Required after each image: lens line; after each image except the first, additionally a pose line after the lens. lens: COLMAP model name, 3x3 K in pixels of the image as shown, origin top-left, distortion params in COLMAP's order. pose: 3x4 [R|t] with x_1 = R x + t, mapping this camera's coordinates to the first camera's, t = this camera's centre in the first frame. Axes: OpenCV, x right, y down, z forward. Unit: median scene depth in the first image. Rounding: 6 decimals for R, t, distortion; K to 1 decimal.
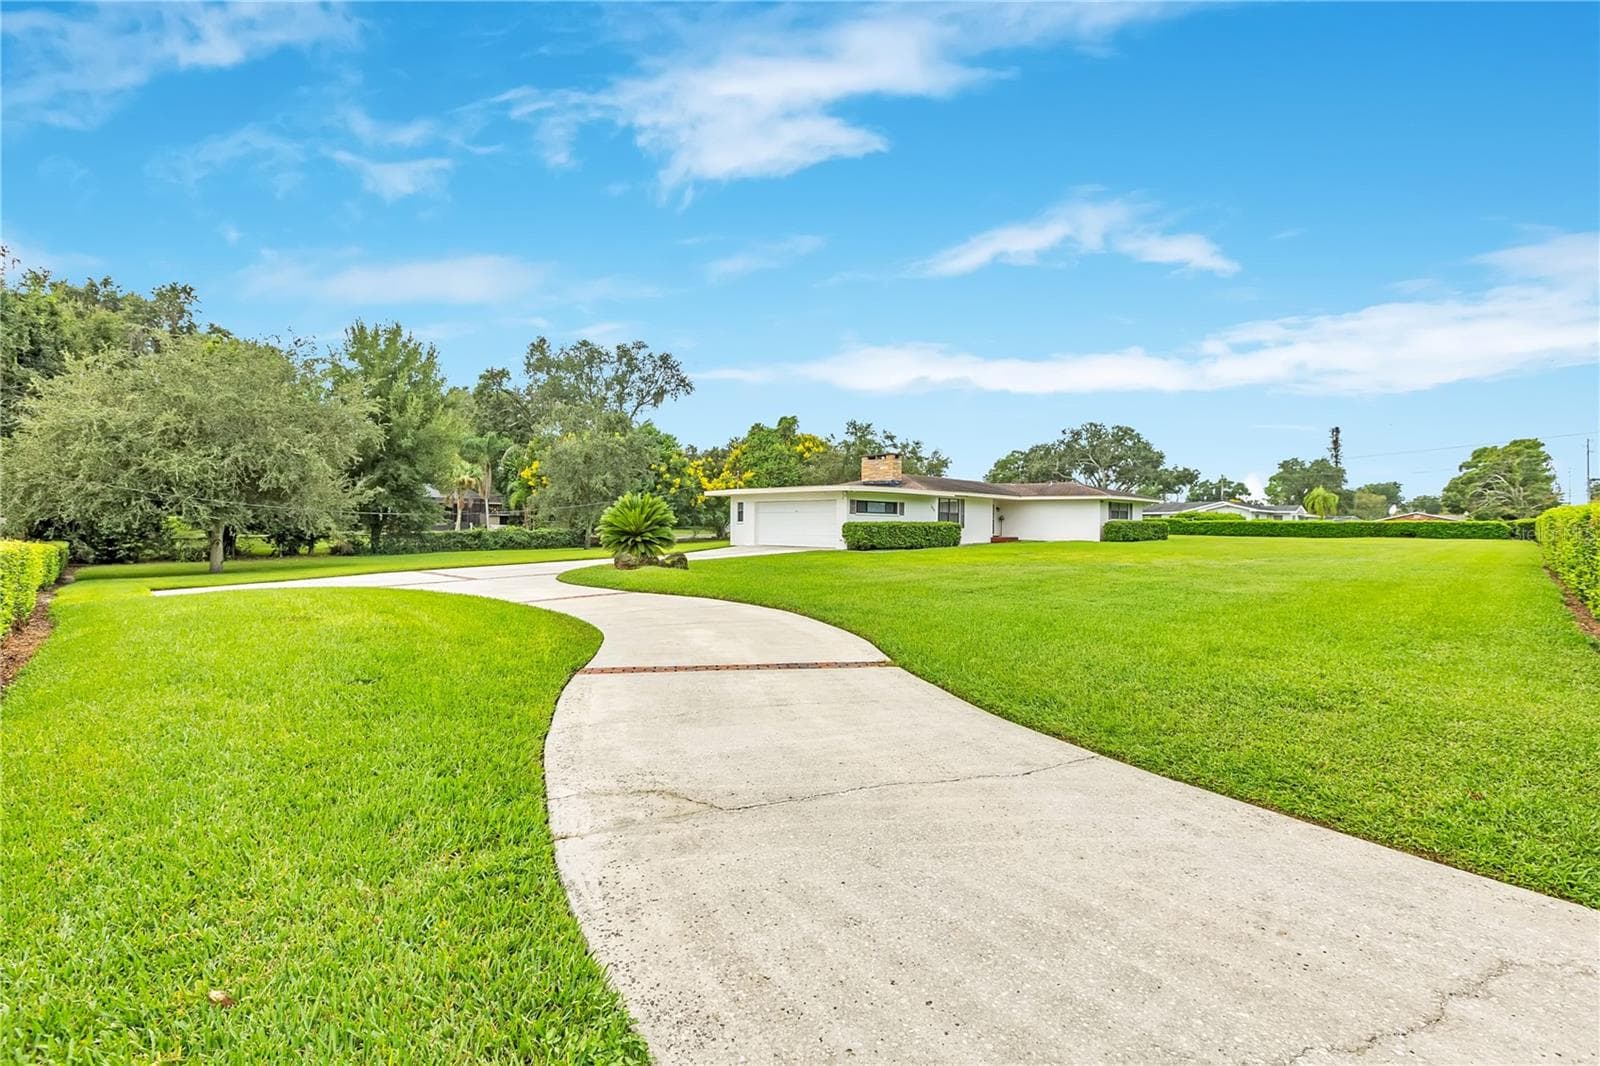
lens RADIAL K [[747.6, 0, 802.2], [0, 747.6, 527.1], [0, 0, 1]] dist [0.000843, -0.000469]
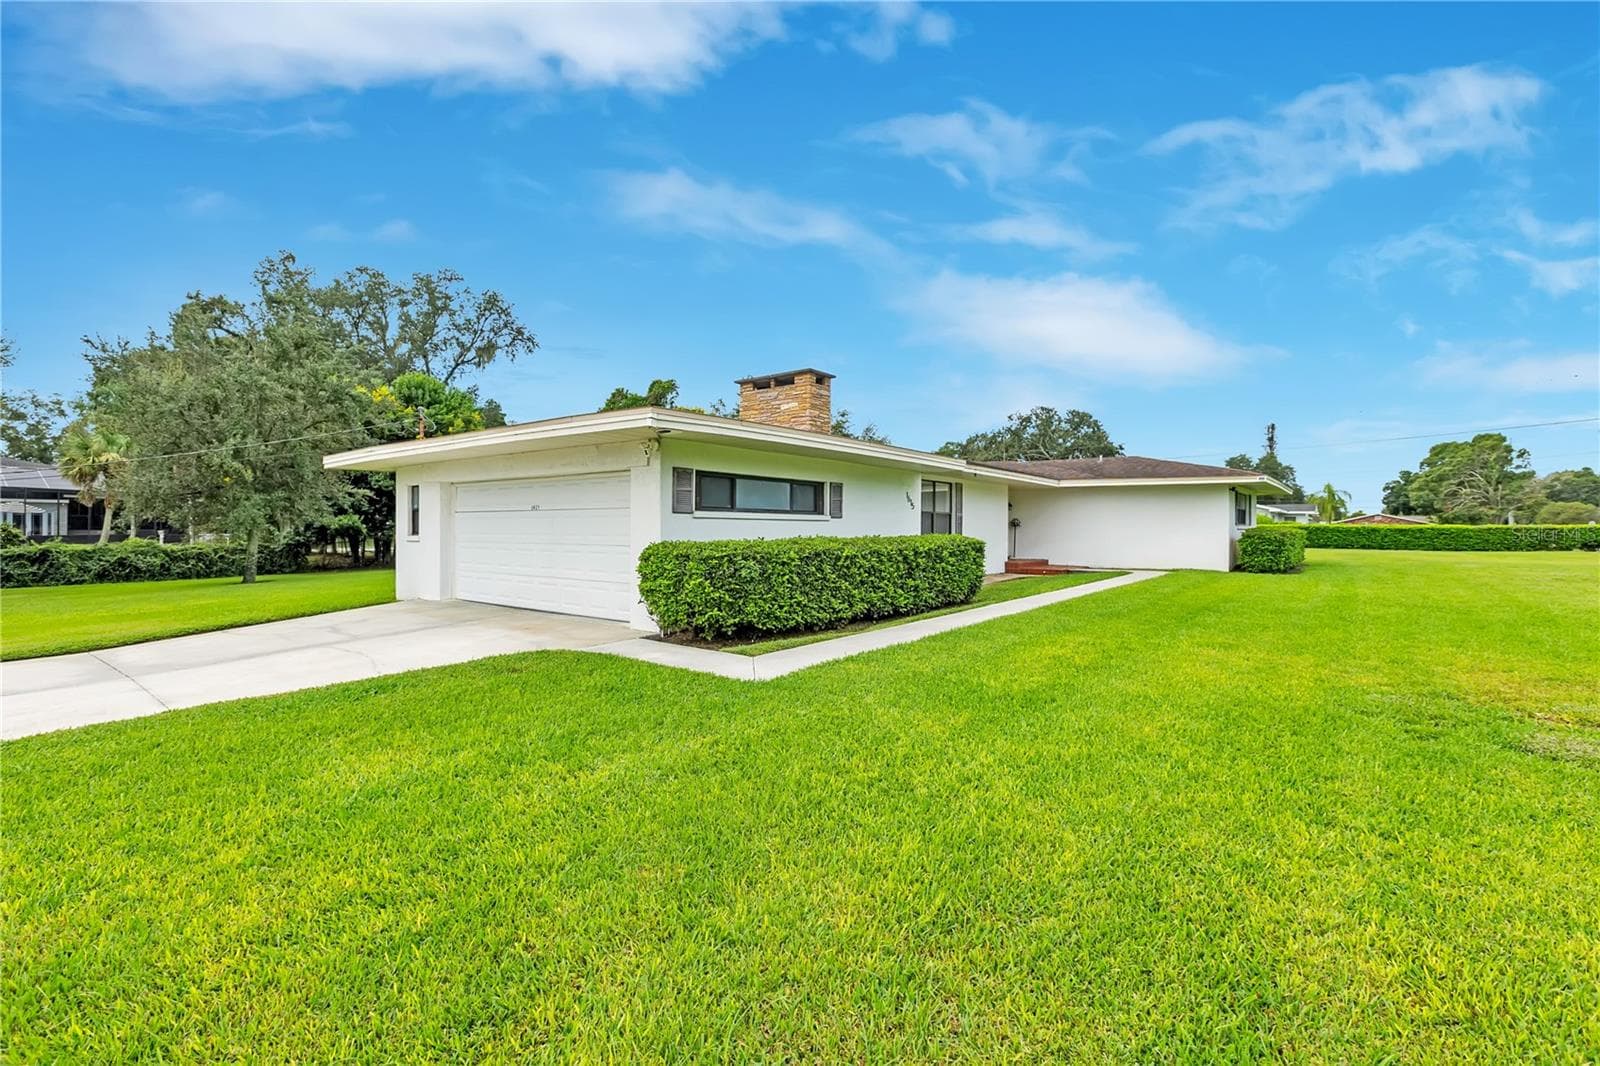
lens RADIAL K [[747.6, 0, 798.0], [0, 747.6, 529.7], [0, 0, 1]] dist [0.000843, -0.000469]
pose [[0.994210, -0.003652, 0.107395, 0.031905], [0.003623, 0.999993, 0.000472, -0.004489], [-0.107396, -0.000080, 0.994216, 0.270307]]
